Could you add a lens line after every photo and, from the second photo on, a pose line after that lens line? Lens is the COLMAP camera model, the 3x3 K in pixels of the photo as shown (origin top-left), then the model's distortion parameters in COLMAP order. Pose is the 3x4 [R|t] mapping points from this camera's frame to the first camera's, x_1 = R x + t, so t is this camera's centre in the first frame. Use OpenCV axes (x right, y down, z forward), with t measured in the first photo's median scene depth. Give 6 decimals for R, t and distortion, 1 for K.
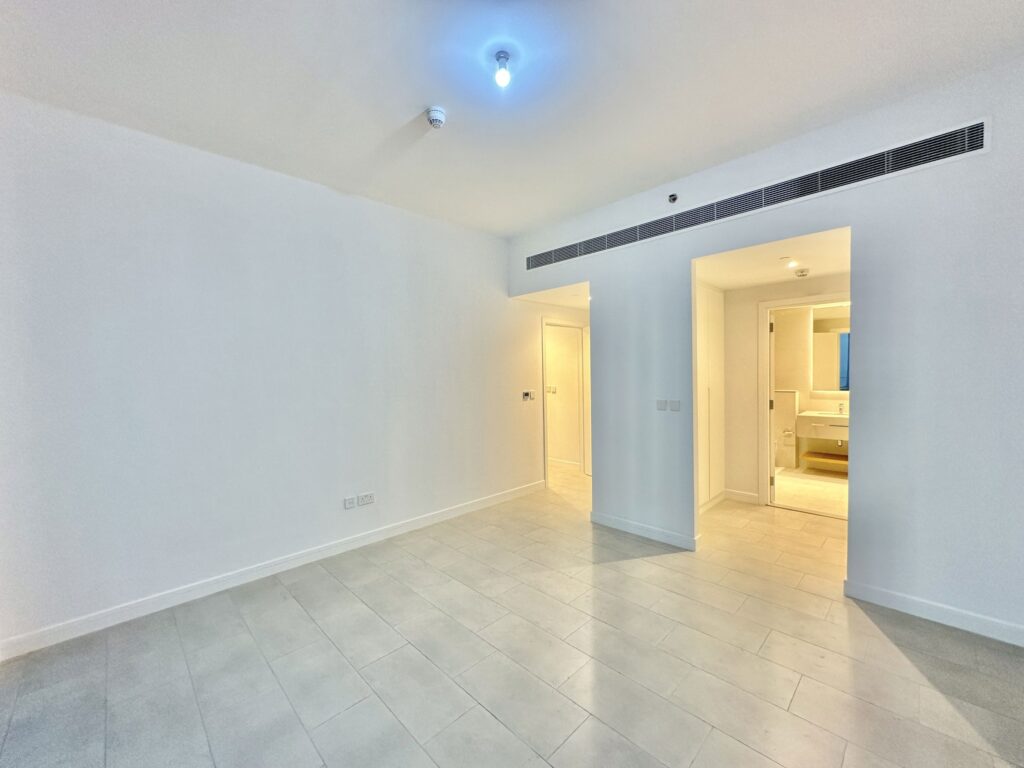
lens RADIAL K [[413.9, 0, 518.9], [0, 413.9, 379.3], [0, 0, 1]] dist [0.005367, 0.000891]
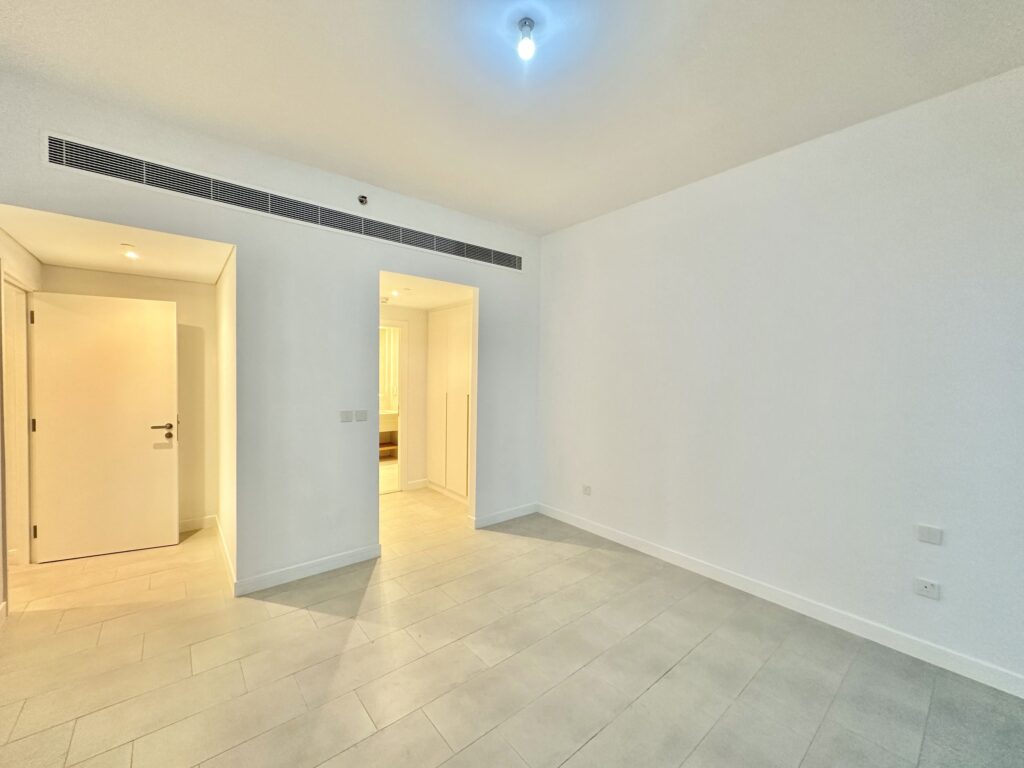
lens RADIAL K [[413.9, 0, 519.1], [0, 413.9, 386.0], [0, 0, 1]] dist [0.005367, 0.000891]
pose [[0.088312, 0.002607, 0.996089, -0.546730], [0.010486, 0.999939, -0.003546, 0.002677], [-0.996038, 0.010758, 0.088280, 0.550483]]
